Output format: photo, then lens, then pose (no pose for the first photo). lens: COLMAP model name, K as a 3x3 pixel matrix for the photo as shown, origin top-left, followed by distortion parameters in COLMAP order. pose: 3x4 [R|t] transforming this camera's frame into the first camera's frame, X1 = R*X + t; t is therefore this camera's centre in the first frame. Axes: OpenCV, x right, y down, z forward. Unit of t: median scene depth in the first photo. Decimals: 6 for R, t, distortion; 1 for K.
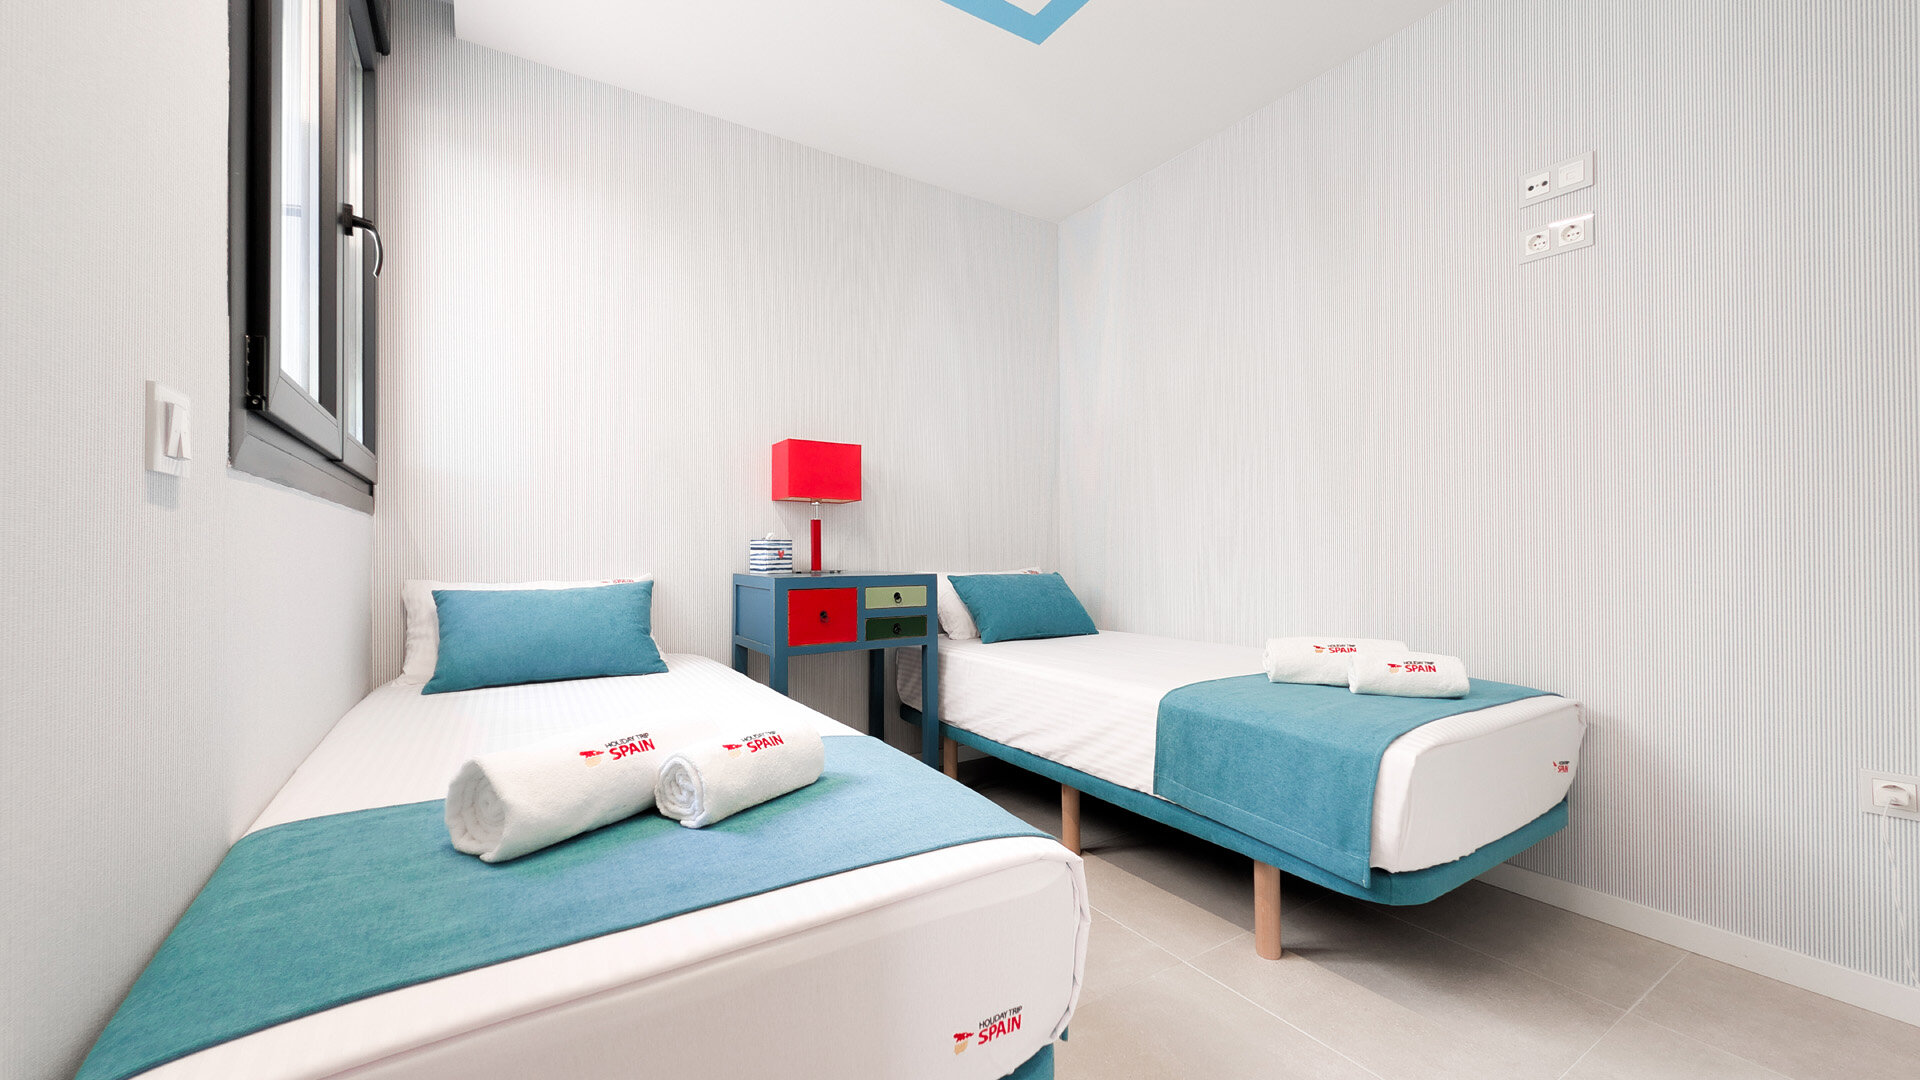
lens RADIAL K [[742.1, 0, 960.0], [0, 742.1, 540.0], [0, 0, 1]] dist [0.000238, 0.000018]
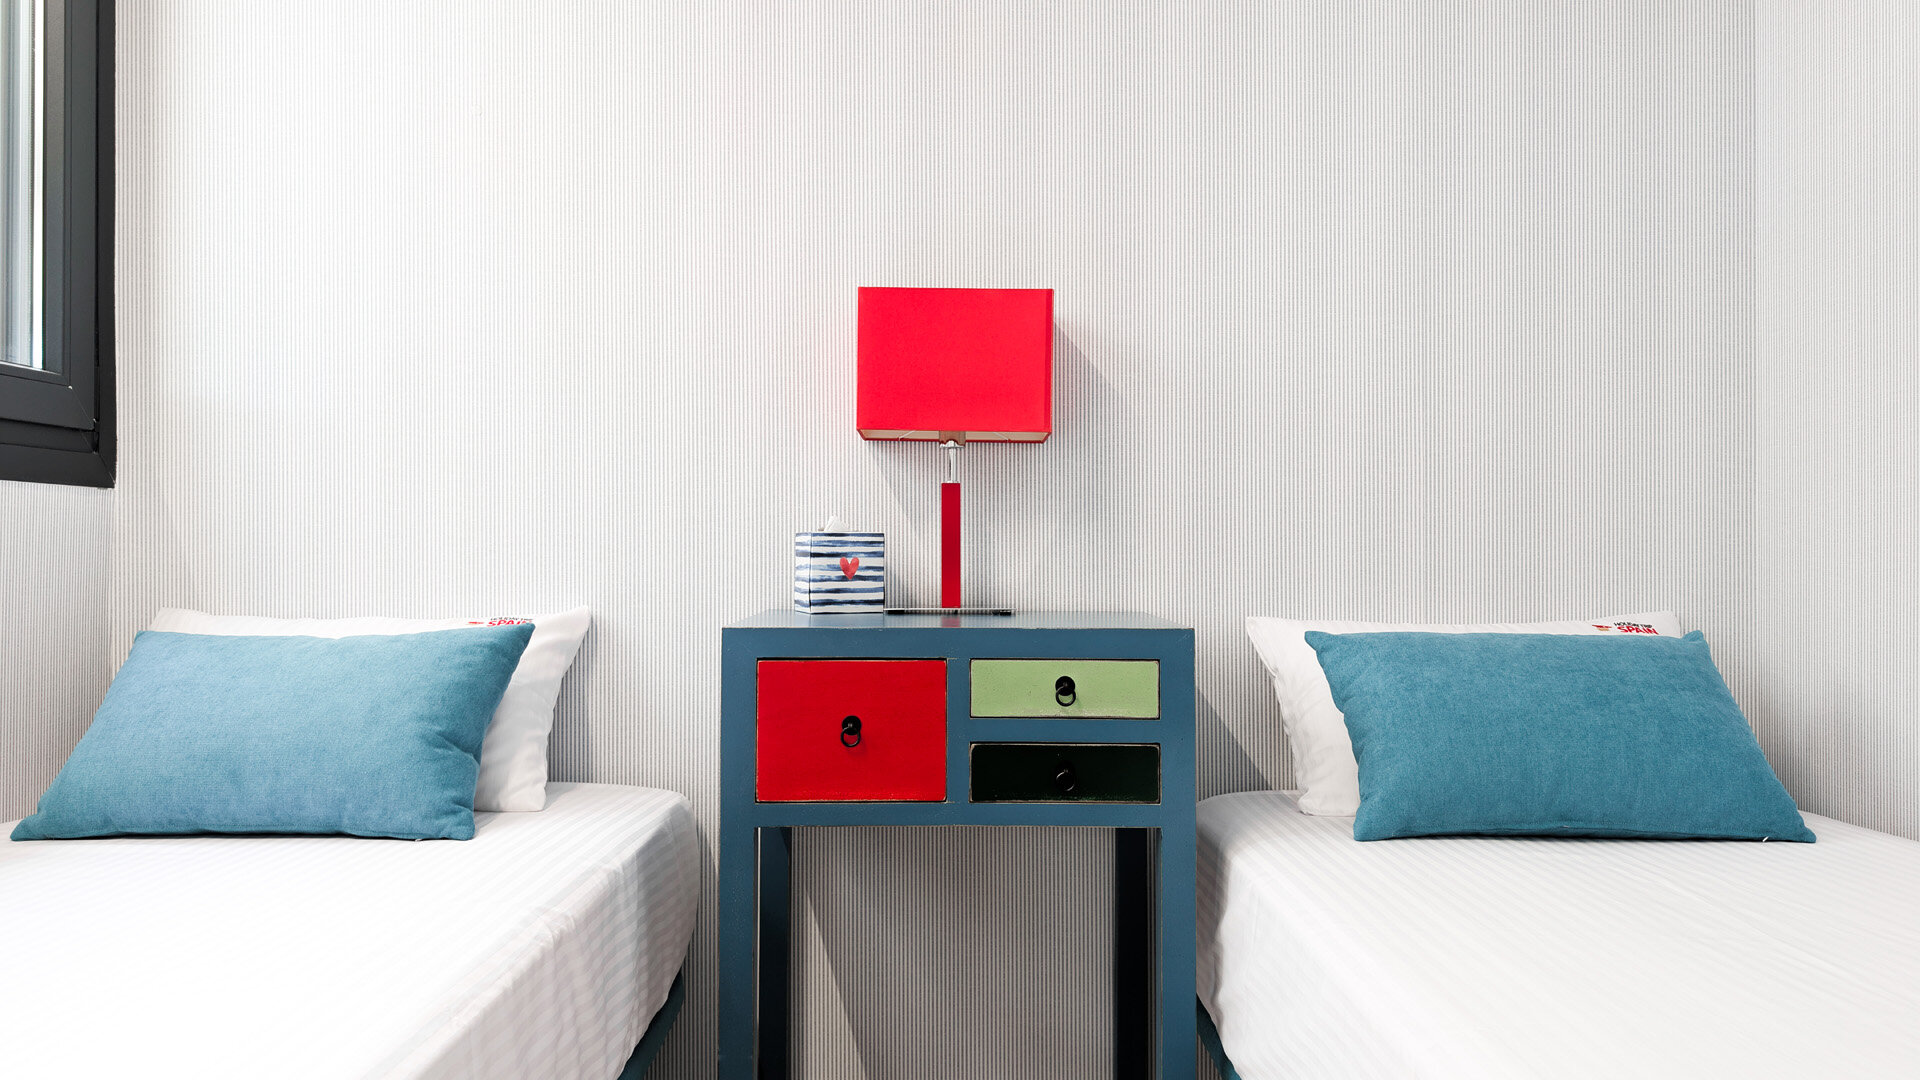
lens RADIAL K [[1375.4, 0, 953.5], [0, 1375.4, 538.6], [0, 0, 1]] dist [0.067342, -0.086368]
pose [[0.842338, 0.002185, -0.538946, 0.219256], [0.000882, 0.999985, 0.005431, -0.001151], [0.538950, -0.005050, 0.842323, 0.371402]]
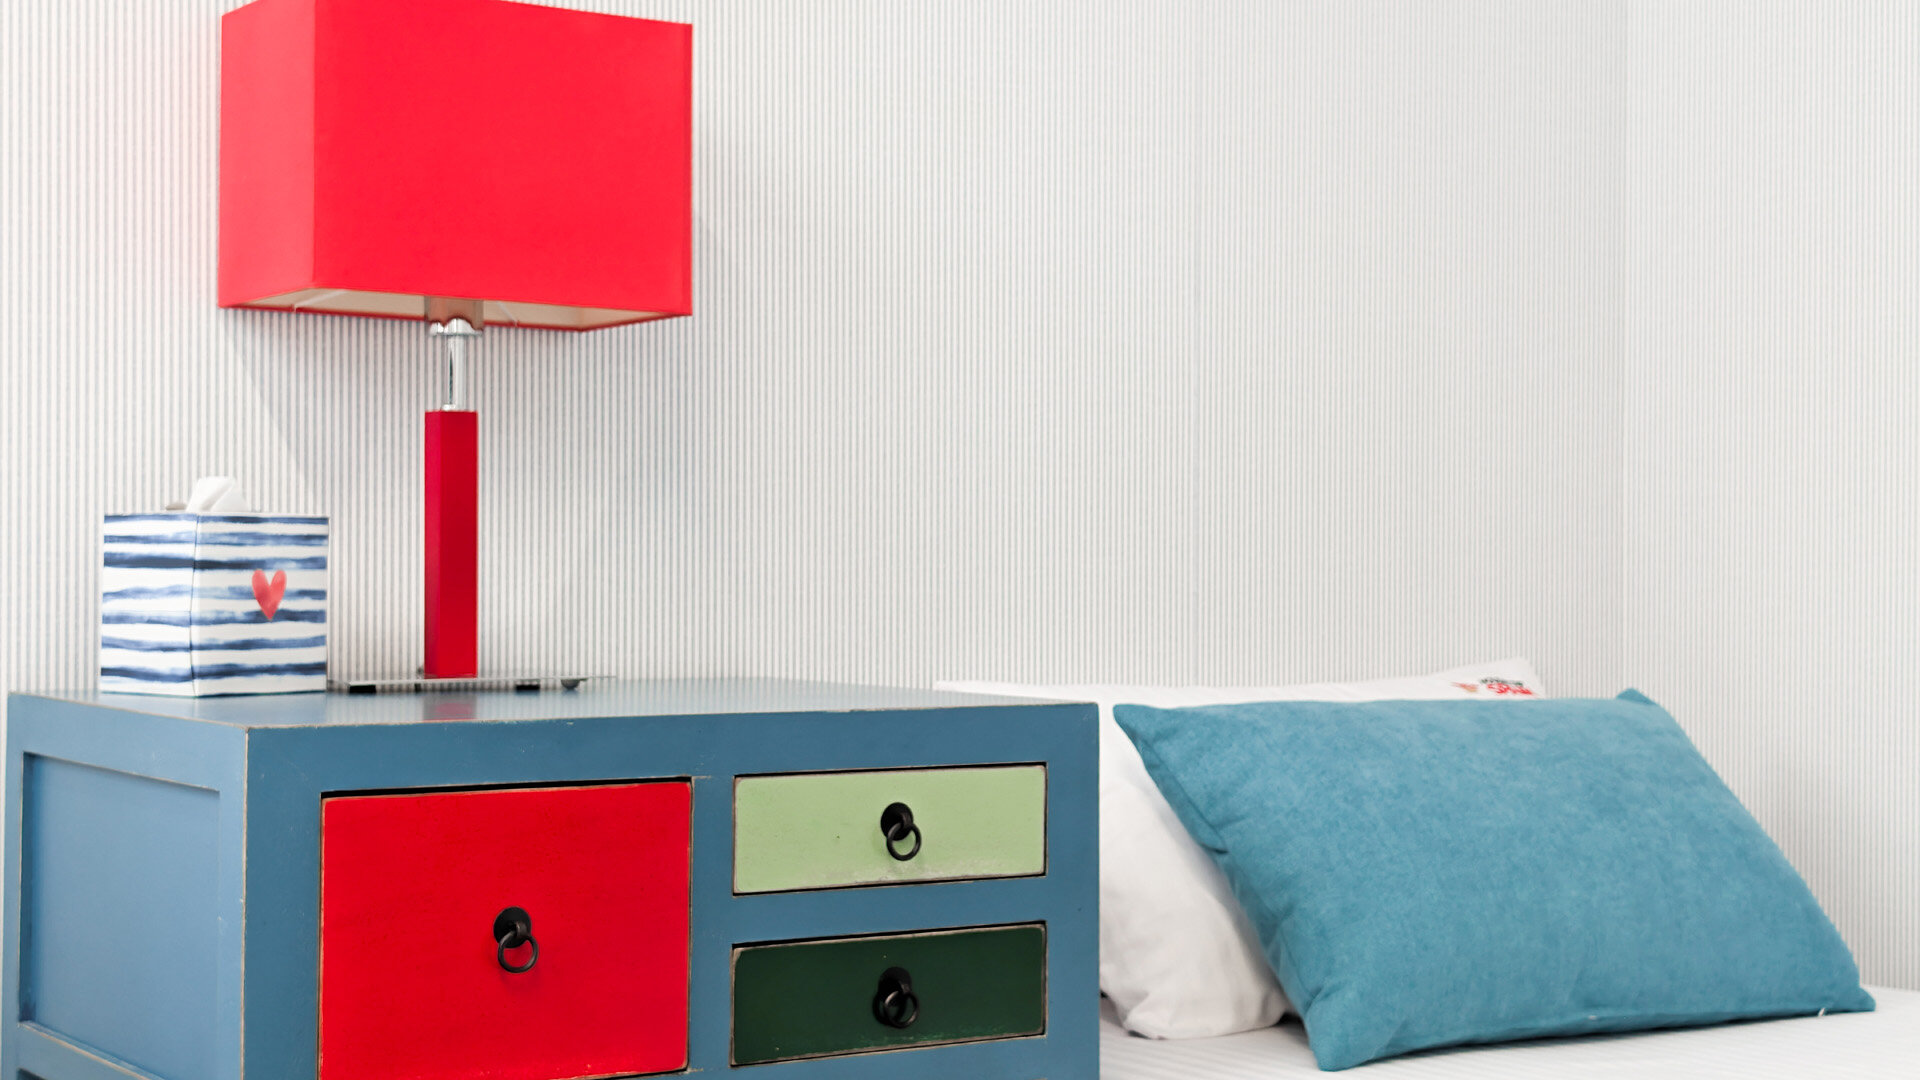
lens RADIAL K [[2981.4, 0, 960.0], [0, 2981.4, 540.0], [0, 0, 1]] dist [0.304248, -1.428122]
pose [[0.999901, 0.010253, 0.009622, -0.071585], [-0.010332, 0.999913, 0.008237, -0.002167], [-0.009537, -0.008336, 0.999920, 0.227795]]
